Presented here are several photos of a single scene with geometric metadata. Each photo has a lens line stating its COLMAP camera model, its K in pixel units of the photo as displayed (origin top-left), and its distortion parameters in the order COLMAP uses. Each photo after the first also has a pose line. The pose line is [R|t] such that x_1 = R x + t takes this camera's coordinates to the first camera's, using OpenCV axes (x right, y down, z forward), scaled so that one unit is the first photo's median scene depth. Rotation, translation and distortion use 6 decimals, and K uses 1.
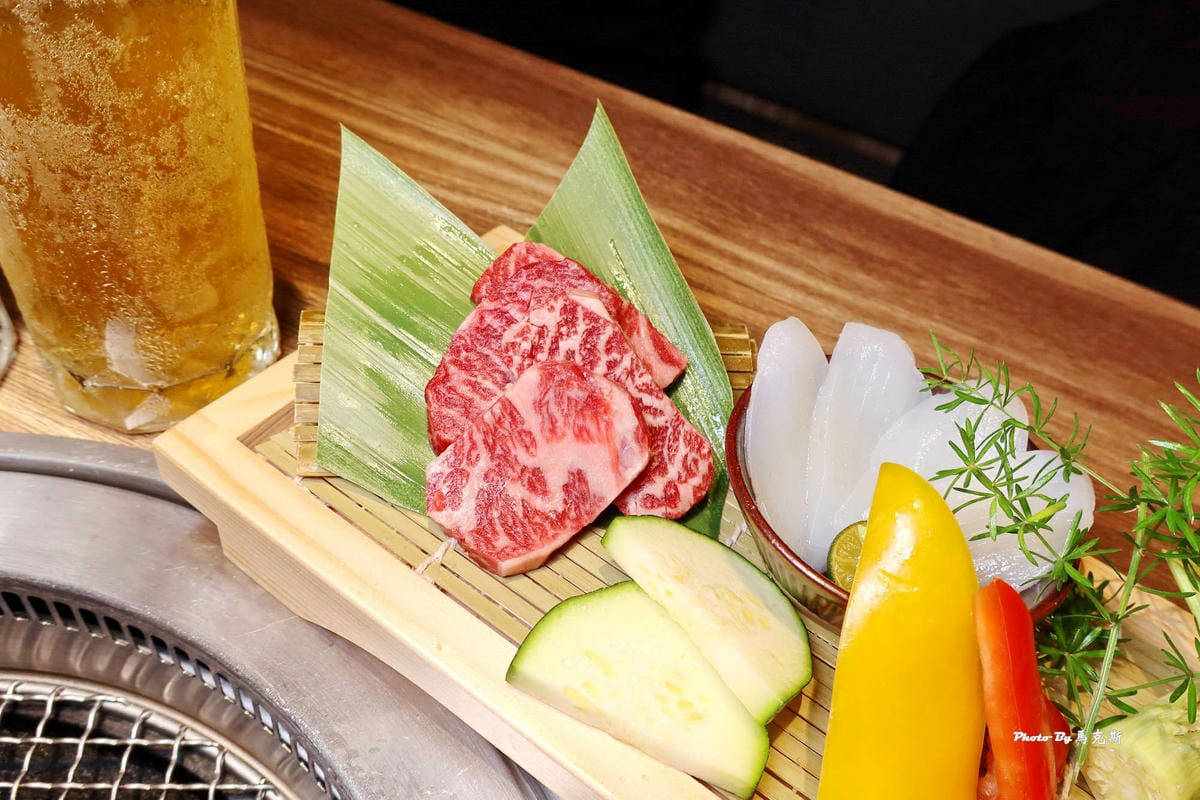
lens RADIAL K [[915.6, 0, 602.2], [0, 915.6, 397.3], [0, 0, 1]] dist [-0.029037, -0.003036]
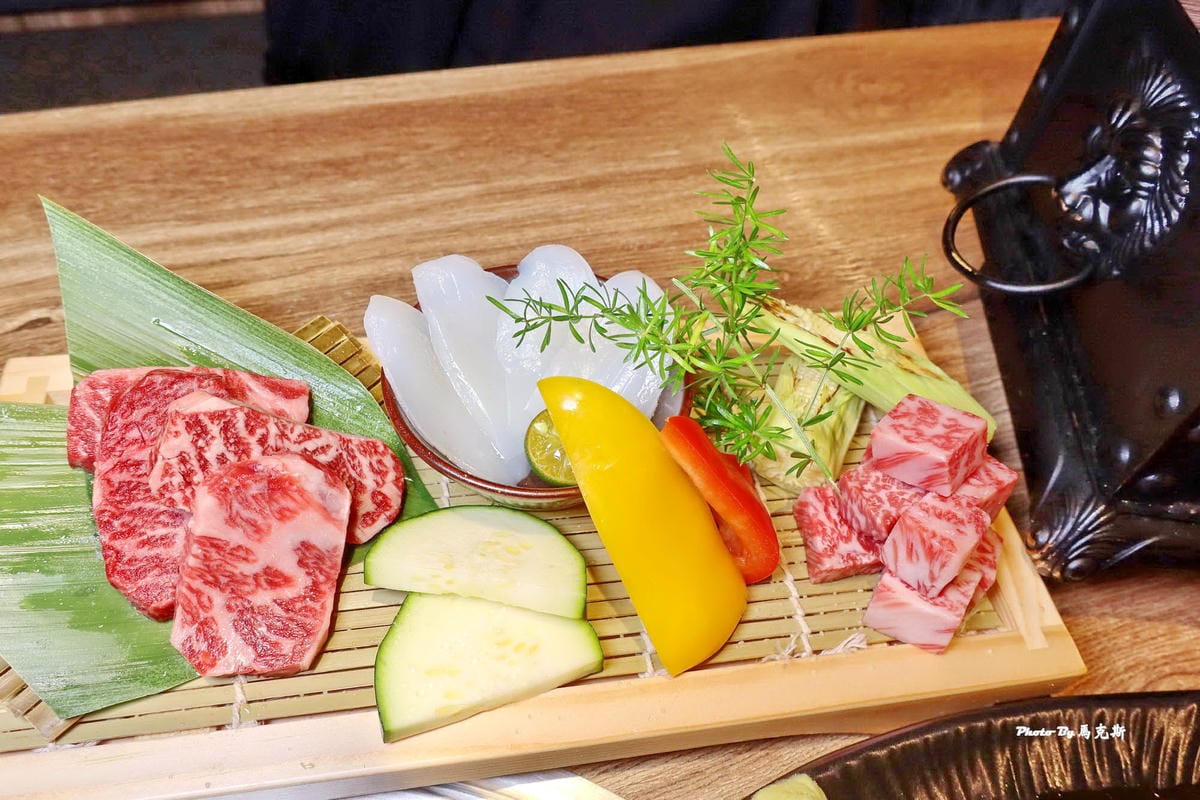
lens RADIAL K [[915.6, 0, 596.7], [0, 915.6, 398.7], [0, 0, 1]] dist [-0.029037, -0.003036]
pose [[0.713281, -0.591314, 0.376270, -0.077276], [0.503025, 0.805735, 0.312660, -0.200849], [-0.488054, -0.033741, 0.872161, -0.052562]]
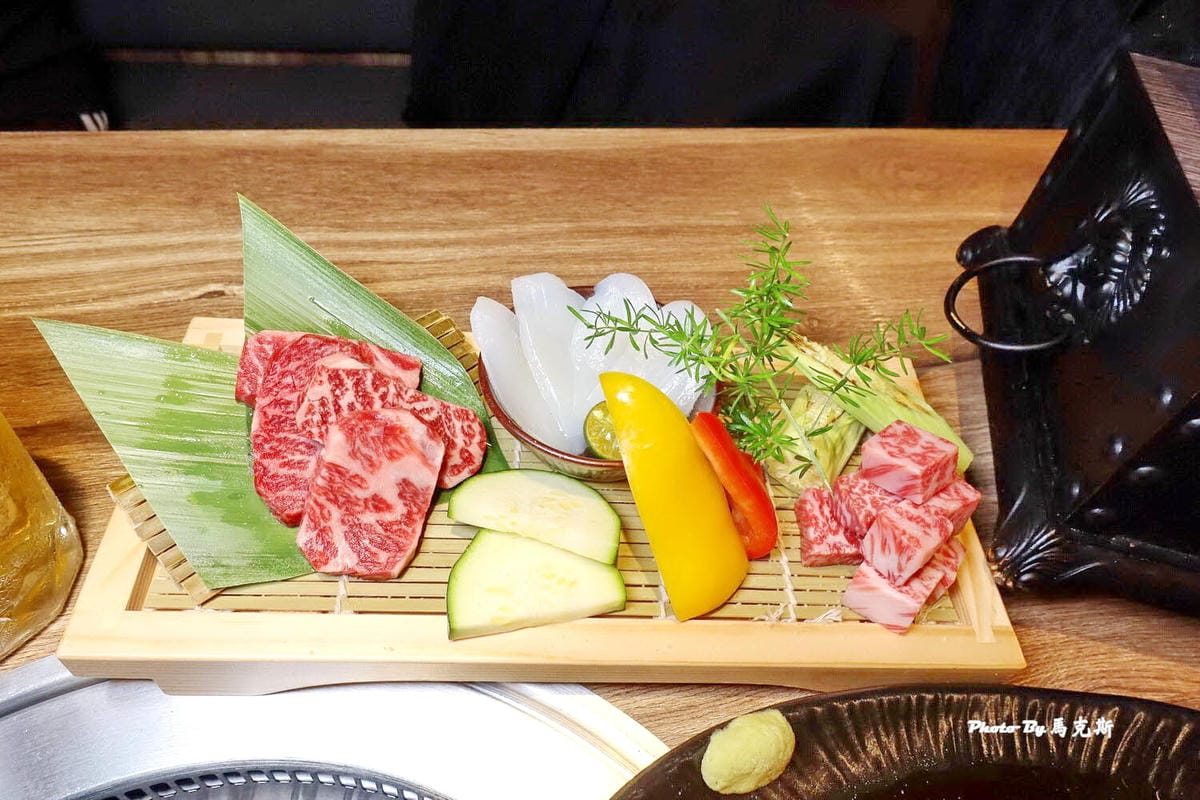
lens RADIAL K [[811.5, 0, 597.0], [0, 811.5, 398.4], [0, 0, 1]] dist [-0.013998, 0.000402]
pose [[0.798986, -0.494123, 0.342732, -0.142614], [0.428454, 0.867676, 0.252121, -0.193784], [-0.421959, -0.054596, 0.904970, -0.171365]]
